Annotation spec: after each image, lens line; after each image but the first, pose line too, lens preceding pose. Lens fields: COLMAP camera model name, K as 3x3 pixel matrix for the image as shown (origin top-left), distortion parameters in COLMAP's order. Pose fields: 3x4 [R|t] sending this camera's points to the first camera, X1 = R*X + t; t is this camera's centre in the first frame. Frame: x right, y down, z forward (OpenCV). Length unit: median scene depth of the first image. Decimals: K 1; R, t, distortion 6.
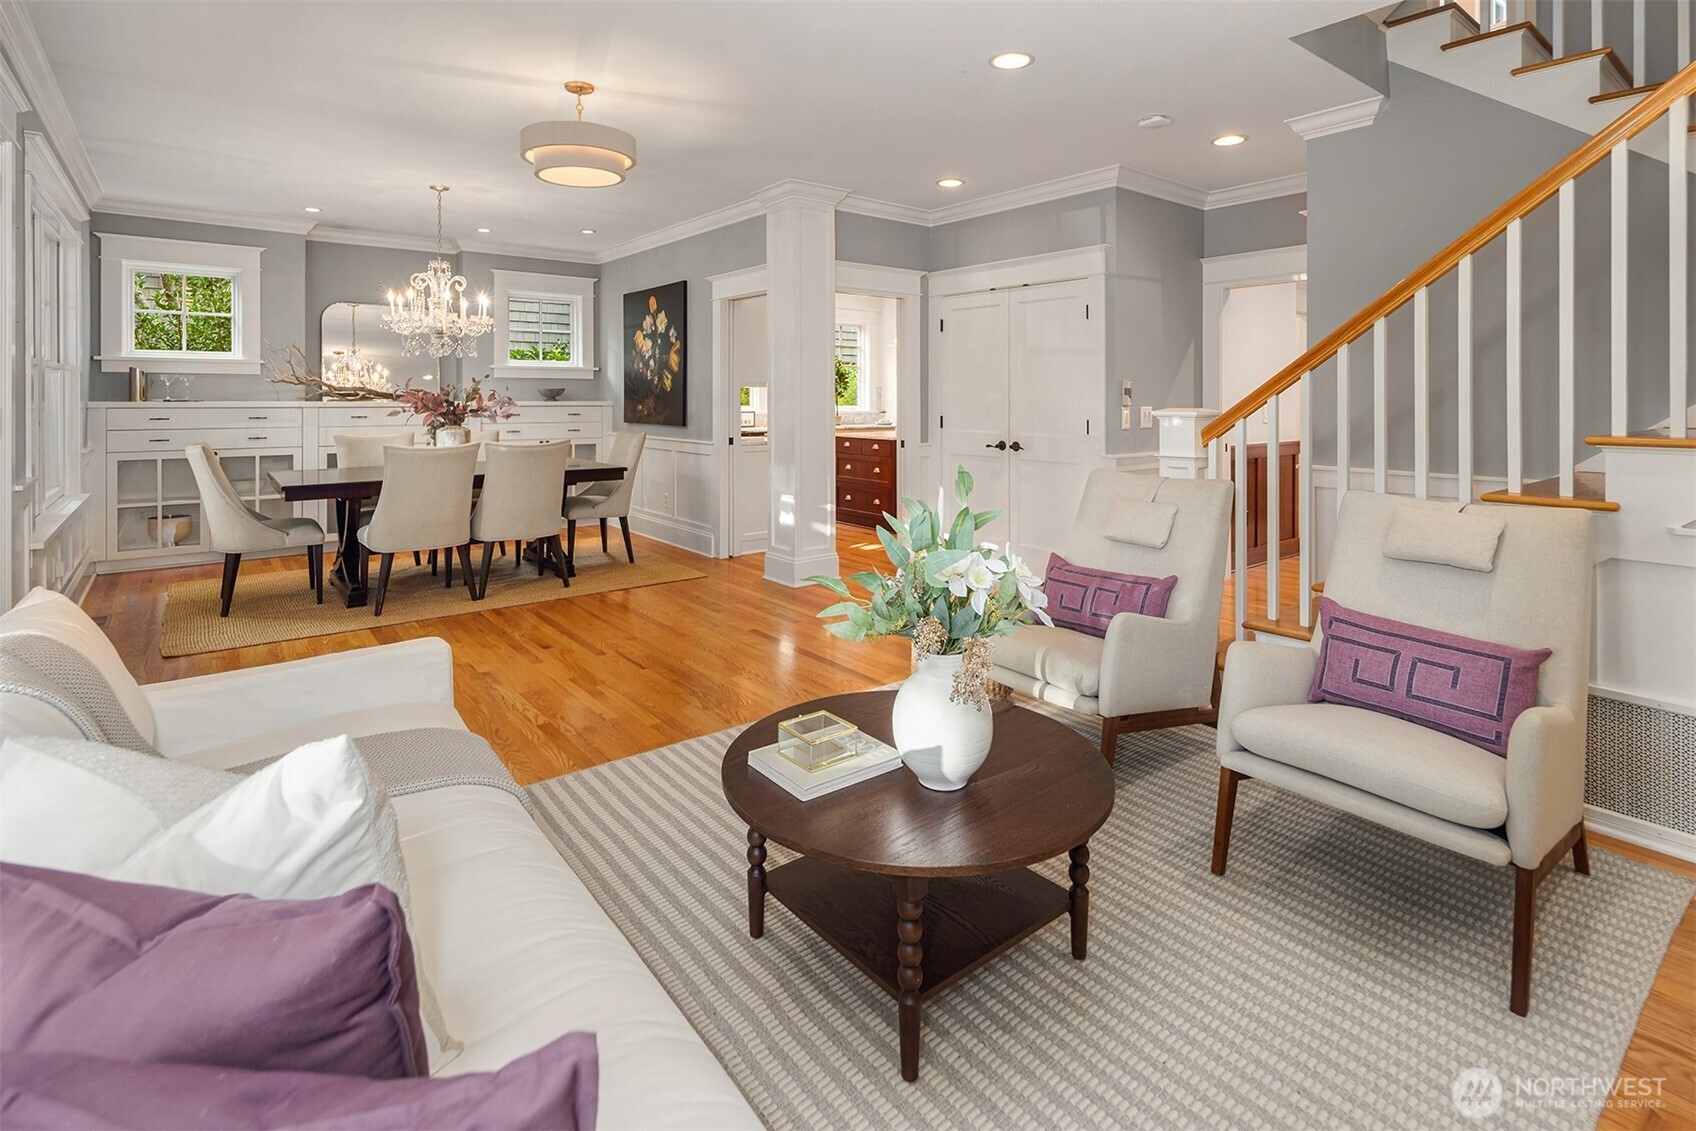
lens RADIAL K [[817.7, 0, 848.0], [0, 817.7, 565.5], [0, 0, 1]] dist [0.001325, 0.000049]
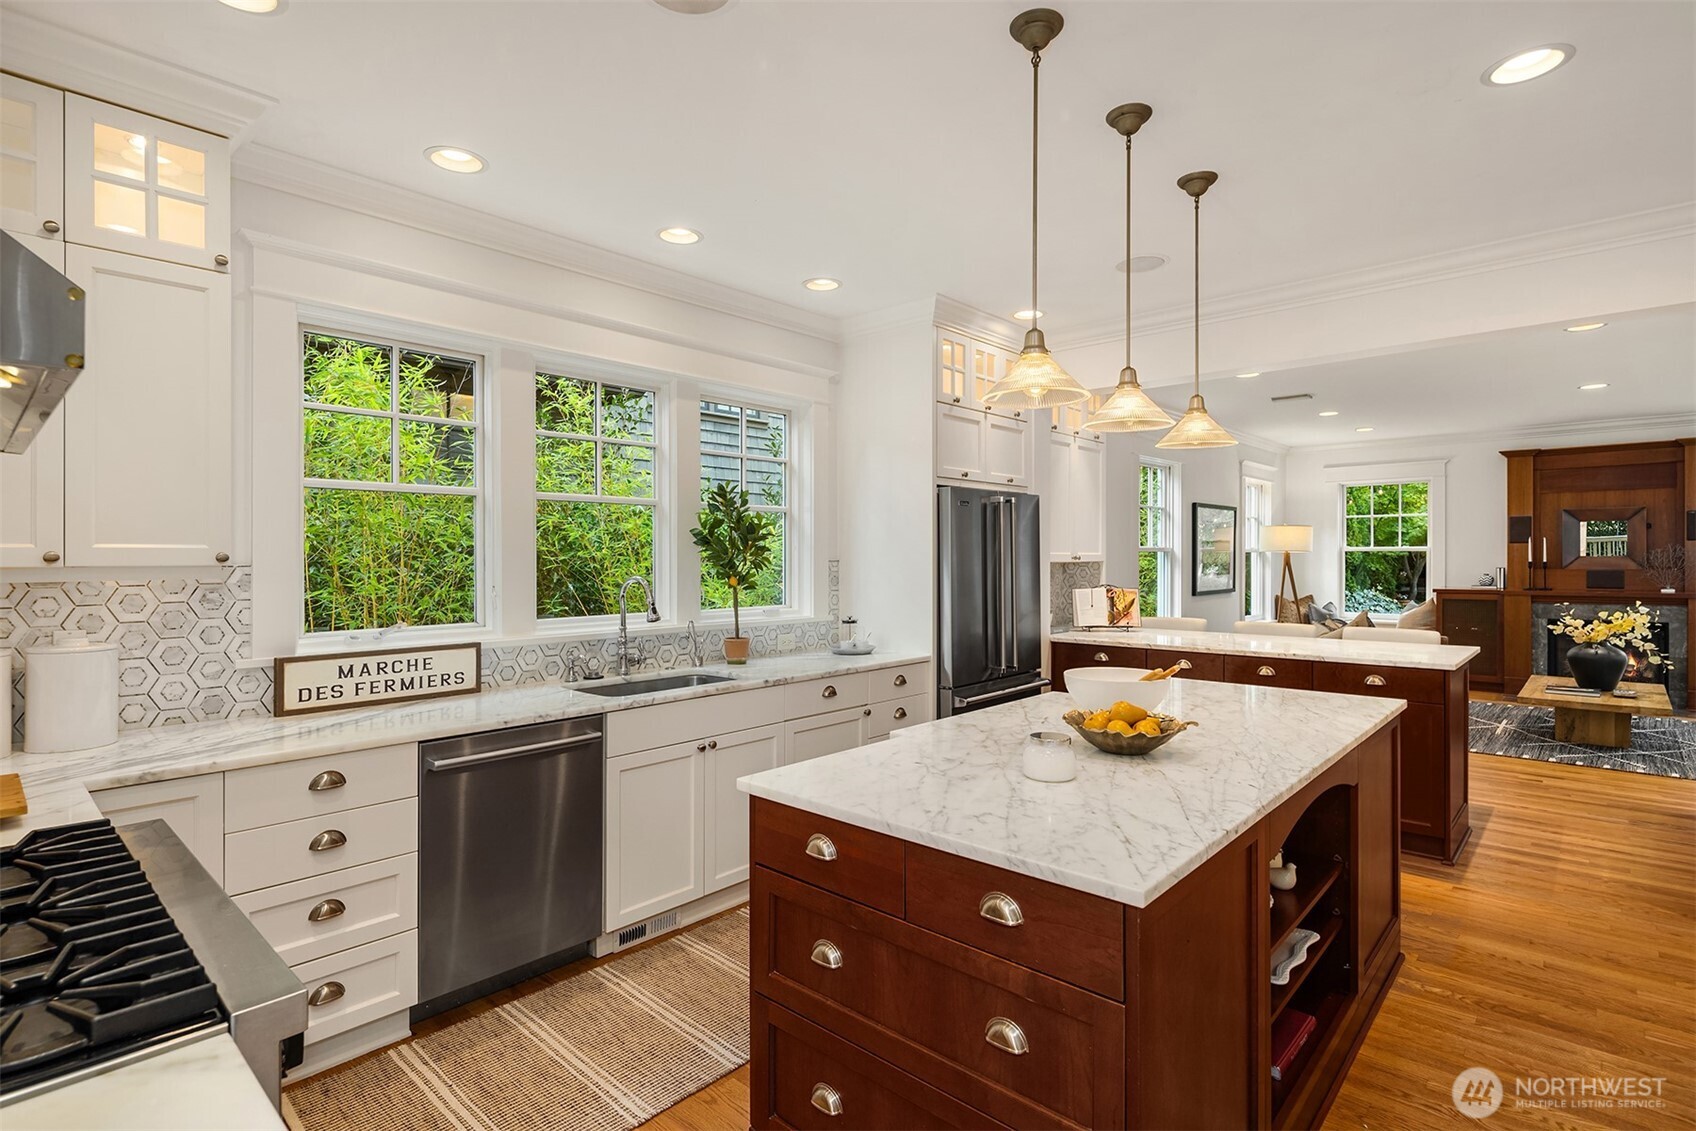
lens RADIAL K [[817.7, 0, 848.0], [0, 817.7, 565.5], [0, 0, 1]] dist [0.001325, 0.000049]
pose [[0.986985, -0.015348, 0.160078, -0.023390], [0.045817, 0.981016, -0.188436, -0.161415], [-0.154147, 0.193318, 0.968951, 0.709610]]
